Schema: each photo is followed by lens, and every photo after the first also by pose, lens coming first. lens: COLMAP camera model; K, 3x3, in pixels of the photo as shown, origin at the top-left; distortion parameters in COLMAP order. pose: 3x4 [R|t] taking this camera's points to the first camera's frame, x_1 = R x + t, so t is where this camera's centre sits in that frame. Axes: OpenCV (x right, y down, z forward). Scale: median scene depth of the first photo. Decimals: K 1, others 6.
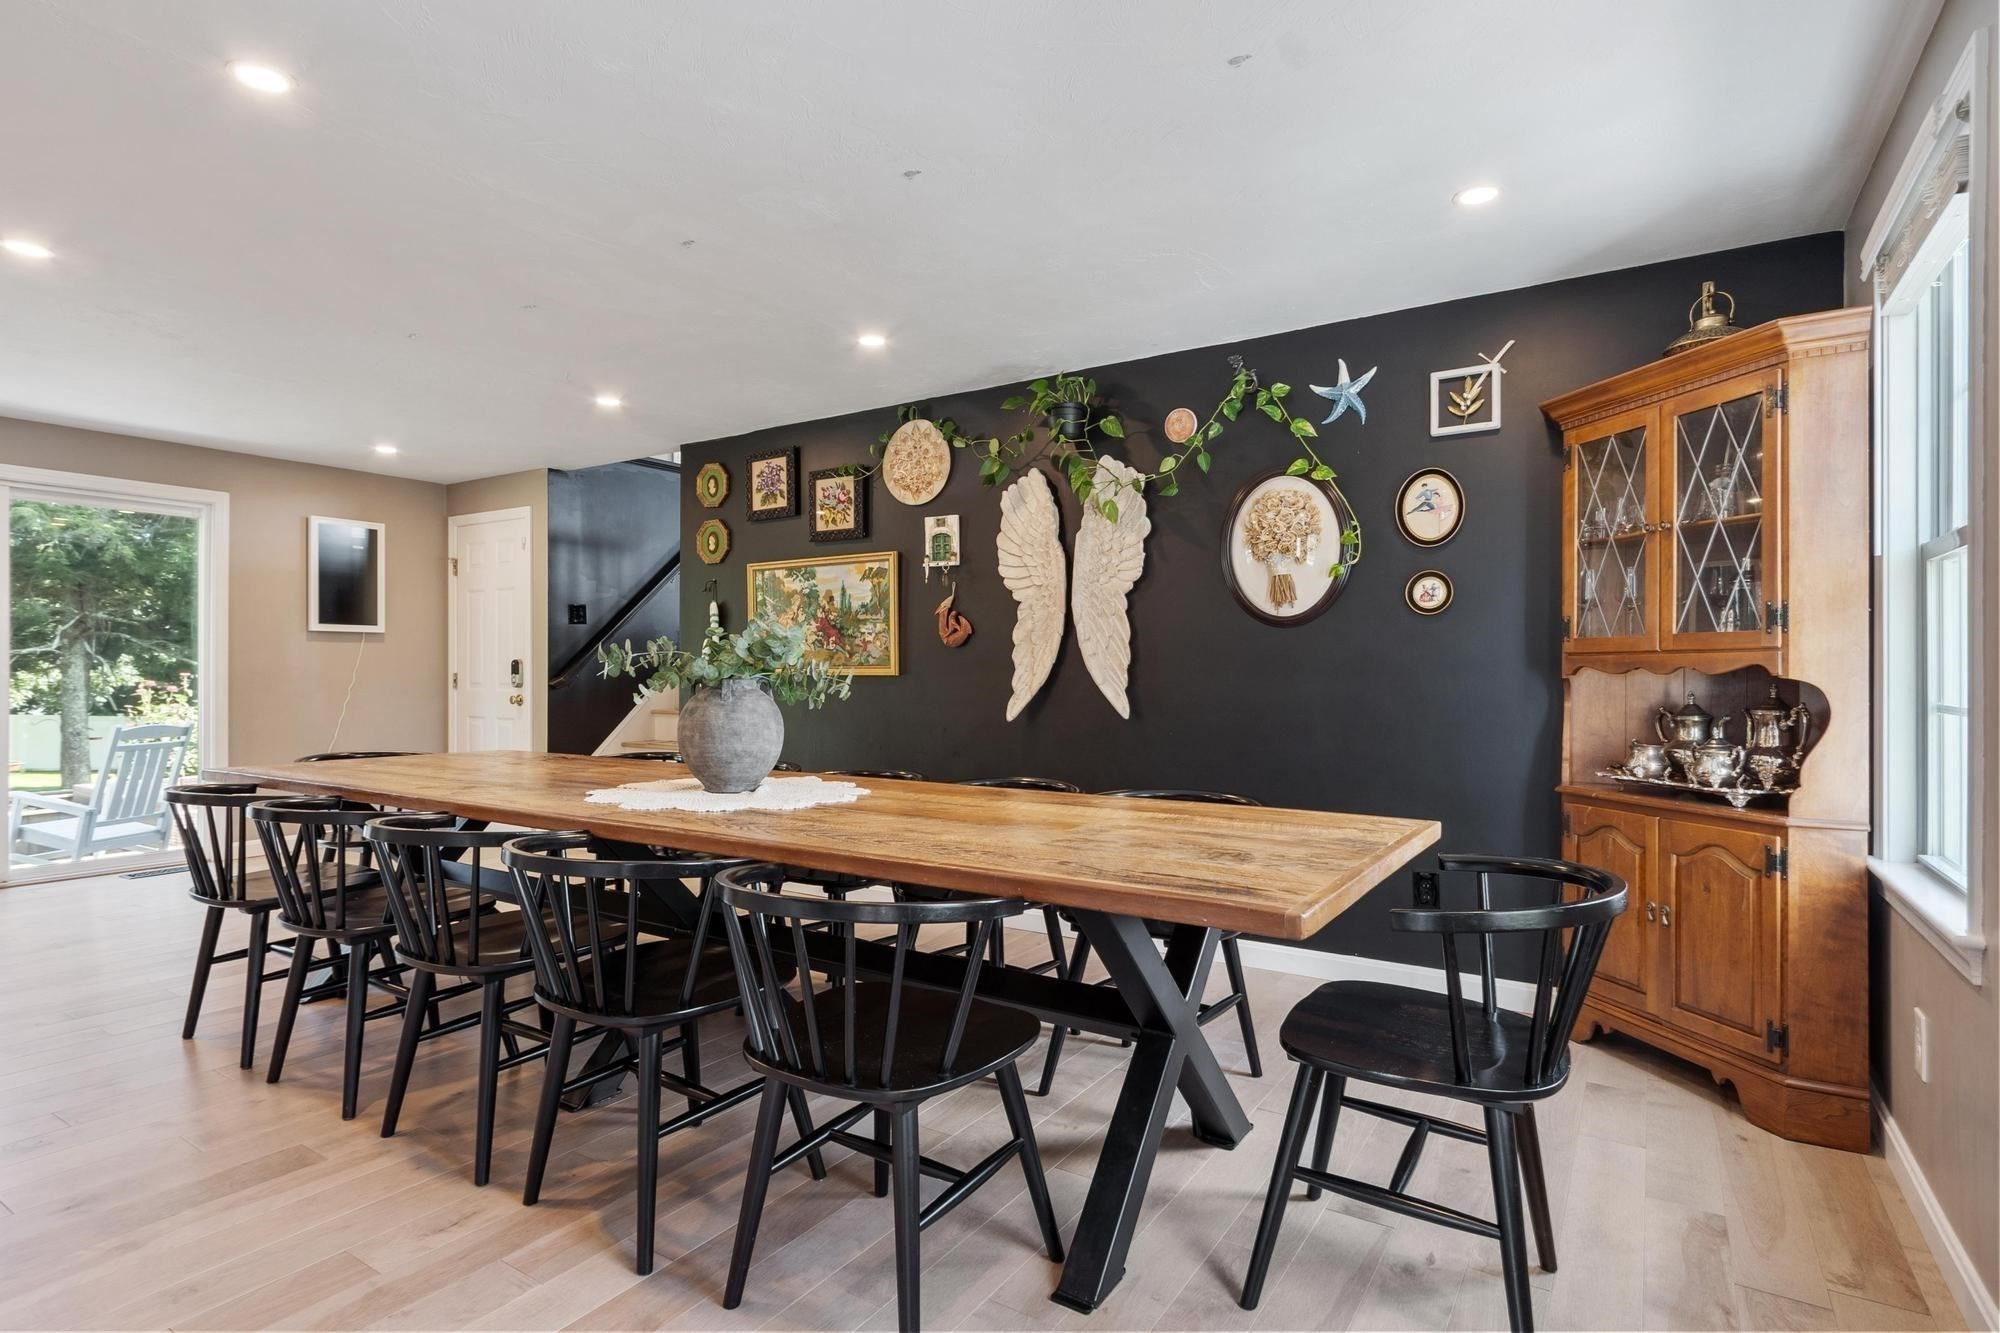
lens RADIAL K [[1020.6, 0, 988.0], [0, 1020.6, 671.2], [0, 0, 1]] dist [0.001573, 0.000099]
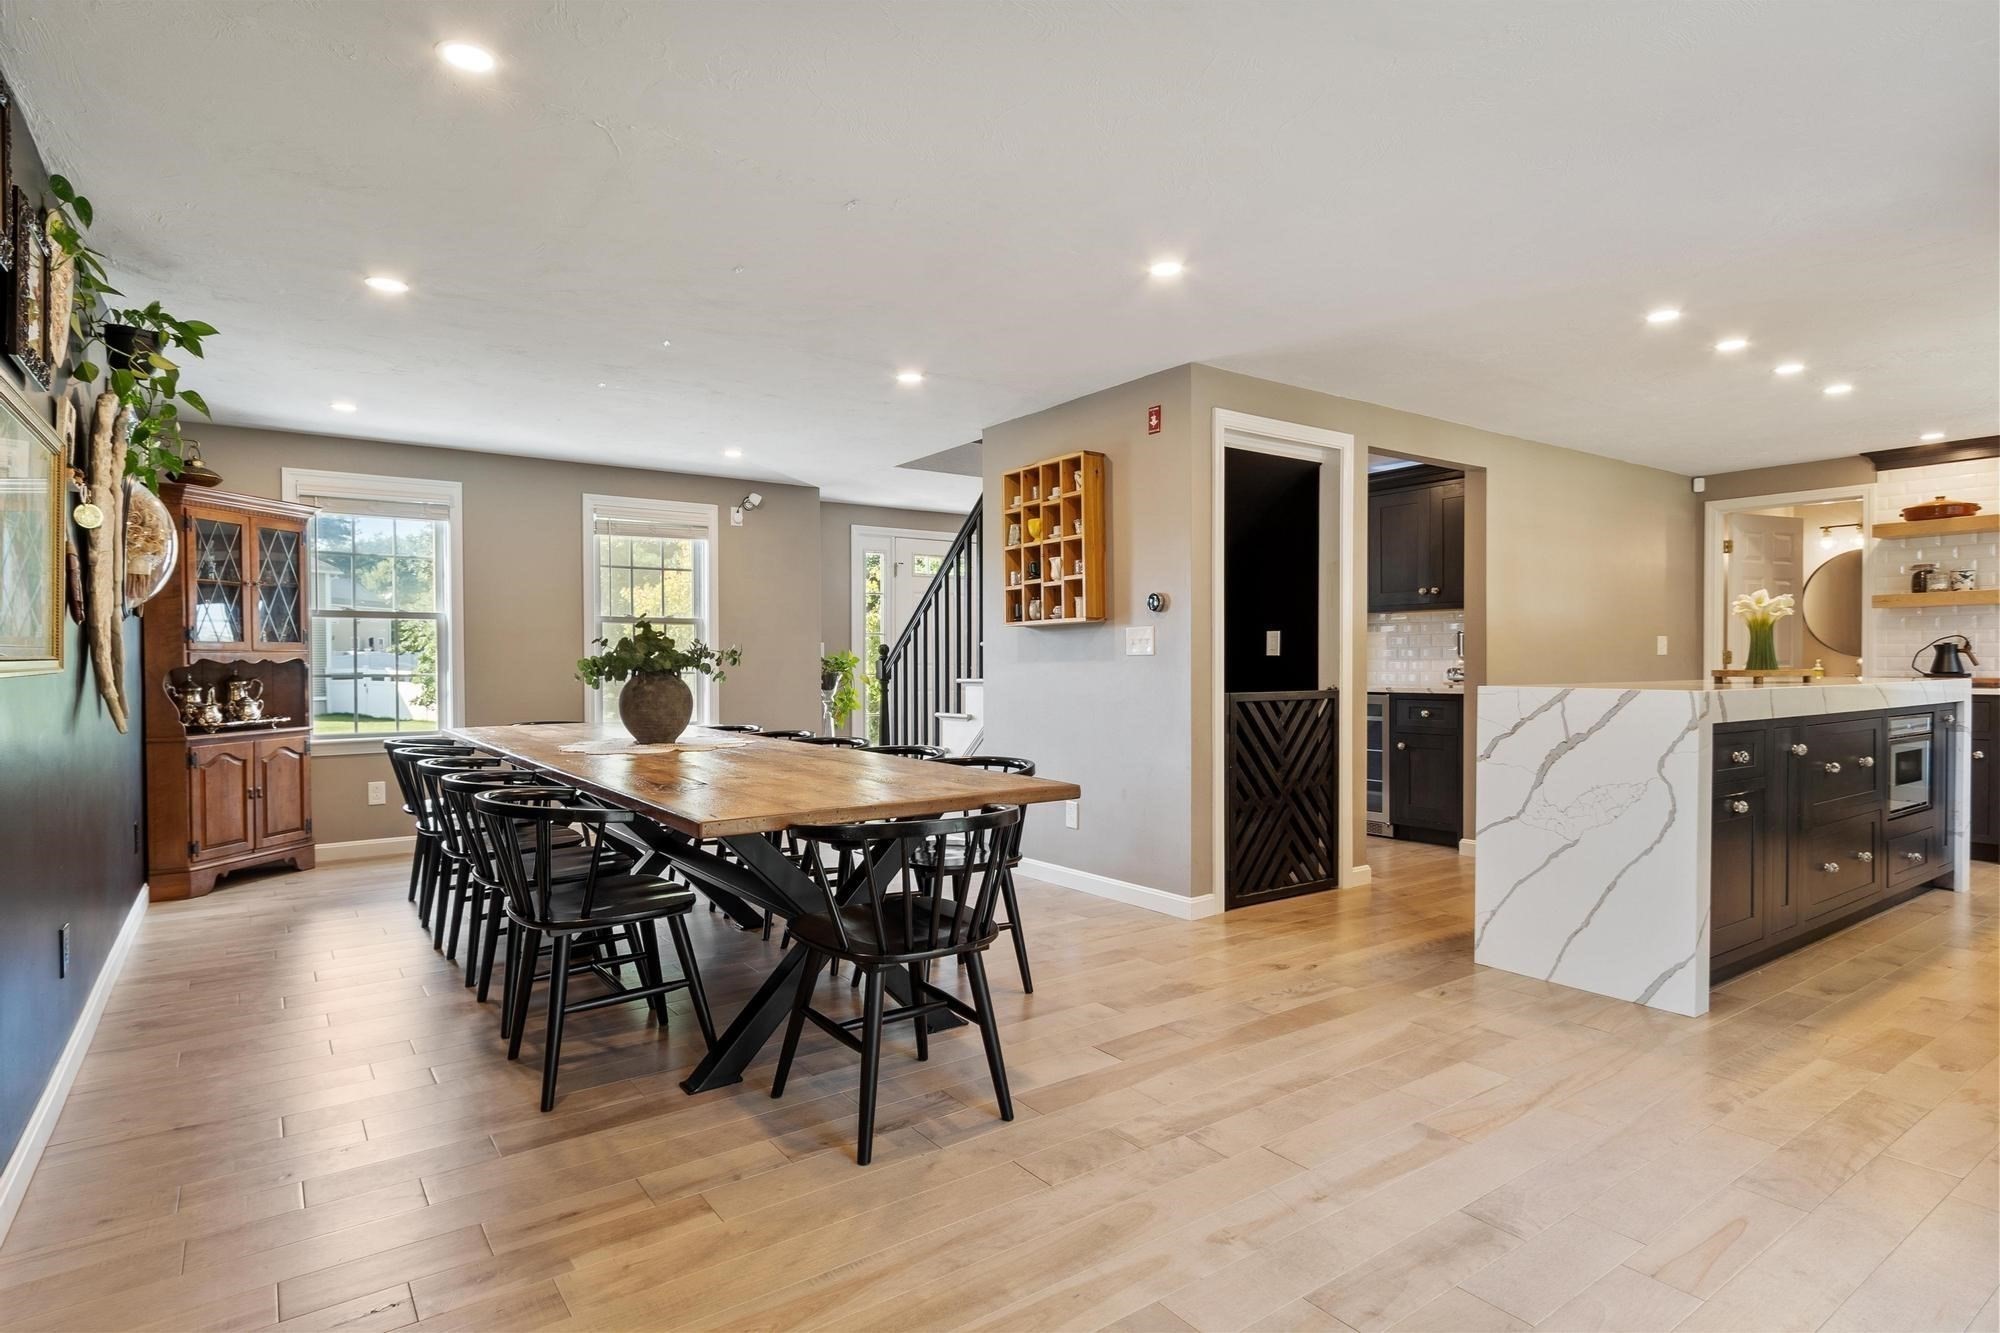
lens RADIAL K [[1020.6, 0, 988.0], [0, 1020.6, 671.2], [0, 0, 1]] dist [0.001573, 0.000099]
pose [[-0.932145, -0.004459, 0.362059, -0.721770], [-0.000405, 0.999936, 0.011271, -0.003201], [-0.362086, 0.010360, -0.932087, 1.291620]]
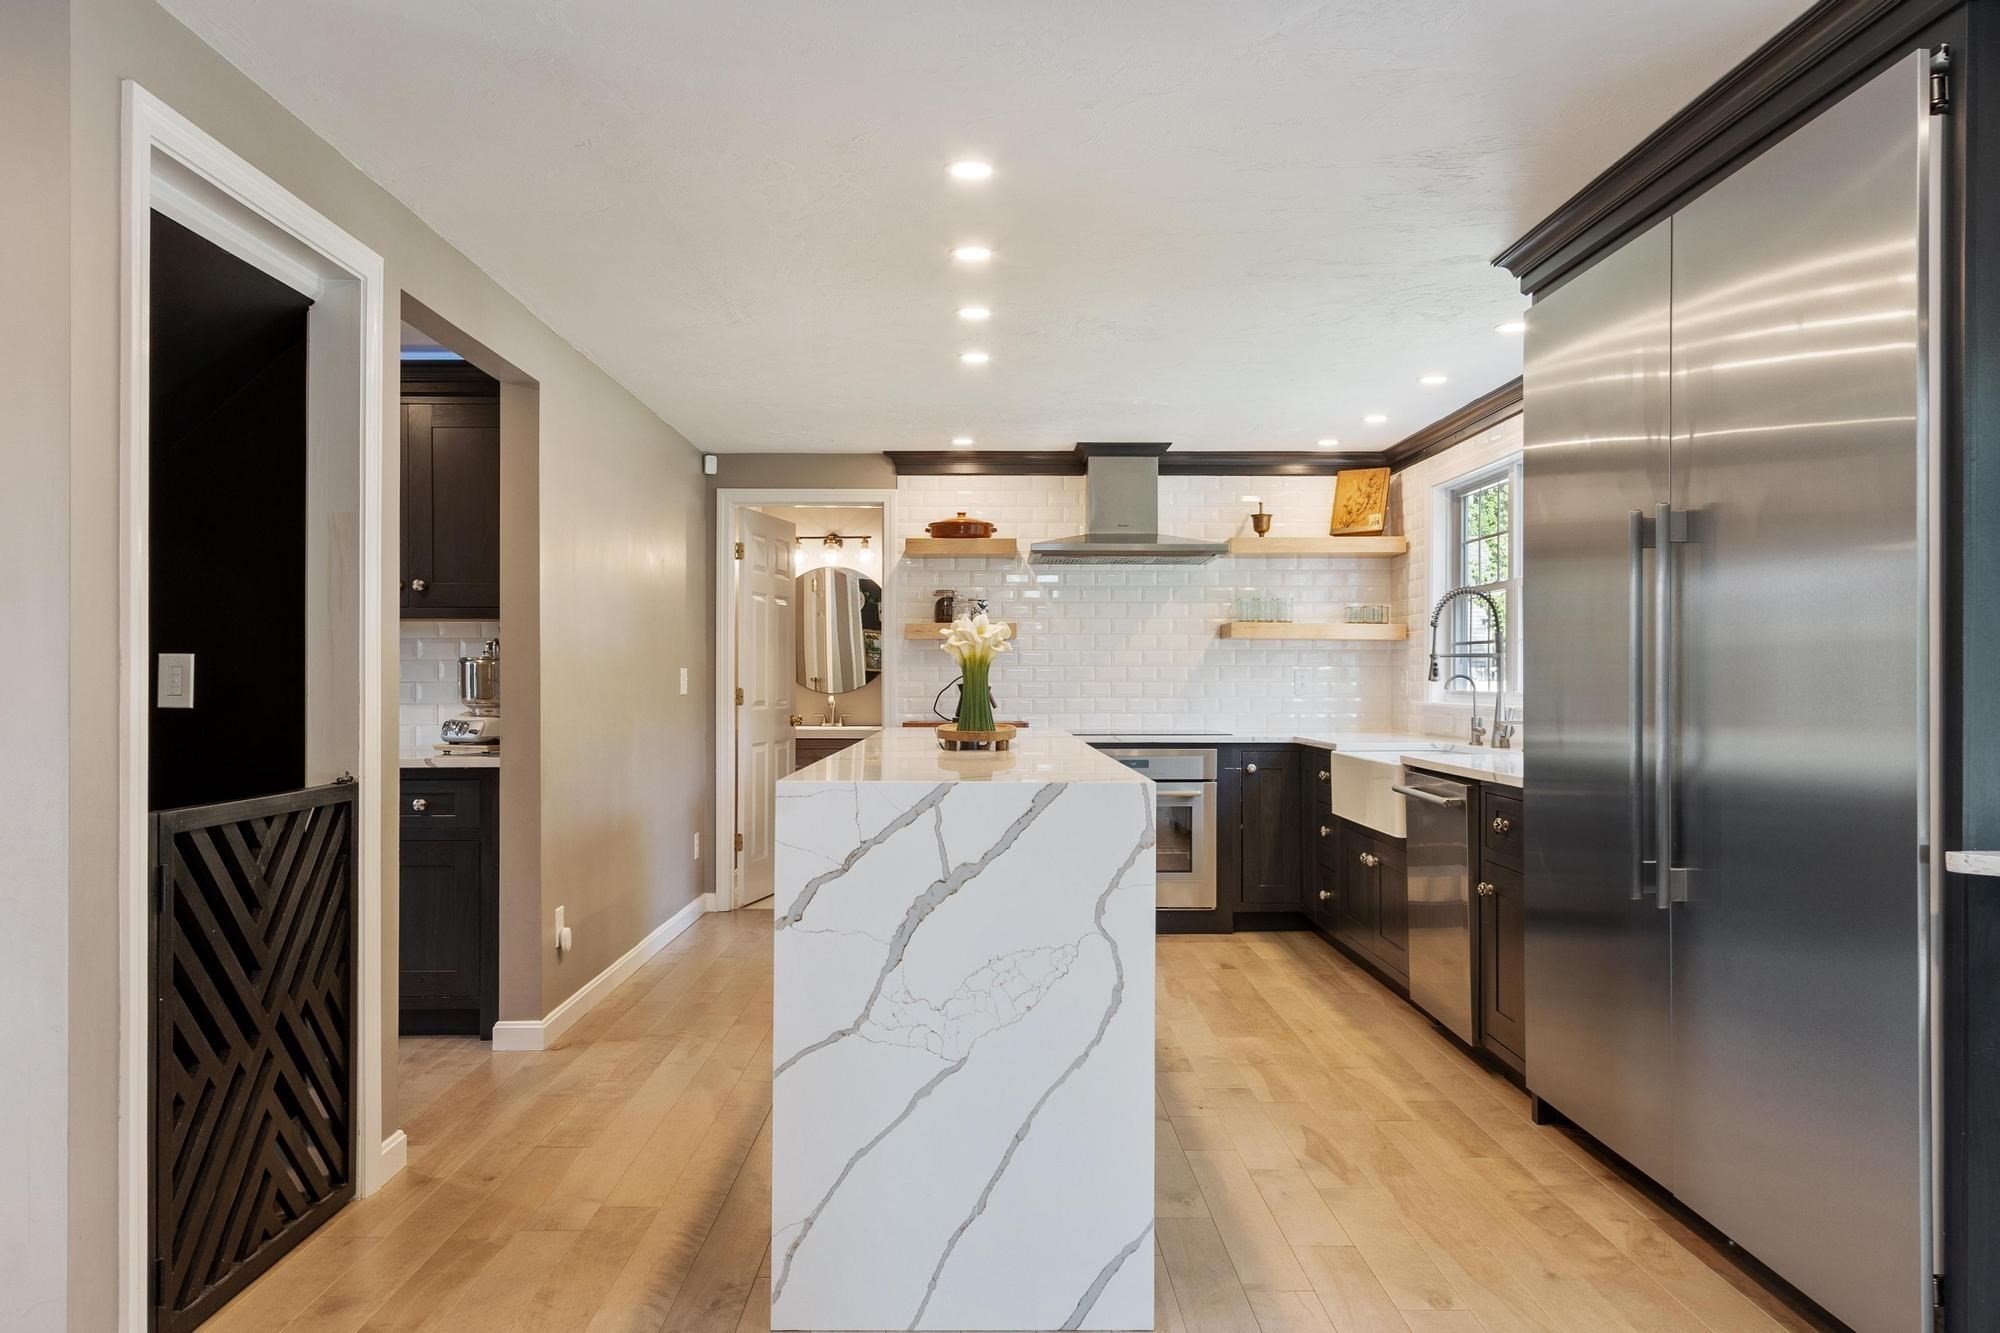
lens RADIAL K [[1382.1, 0, 996.7], [0, 1382.1, 680.4], [0, 0, 1]] dist [-0.000424, -0.001406]
pose [[-0.829342, -0.005198, -0.558717, -0.561760], [-0.003469, 0.999985, -0.004154, -0.019996], [0.558731, -0.001507, -0.829348, 0.926158]]
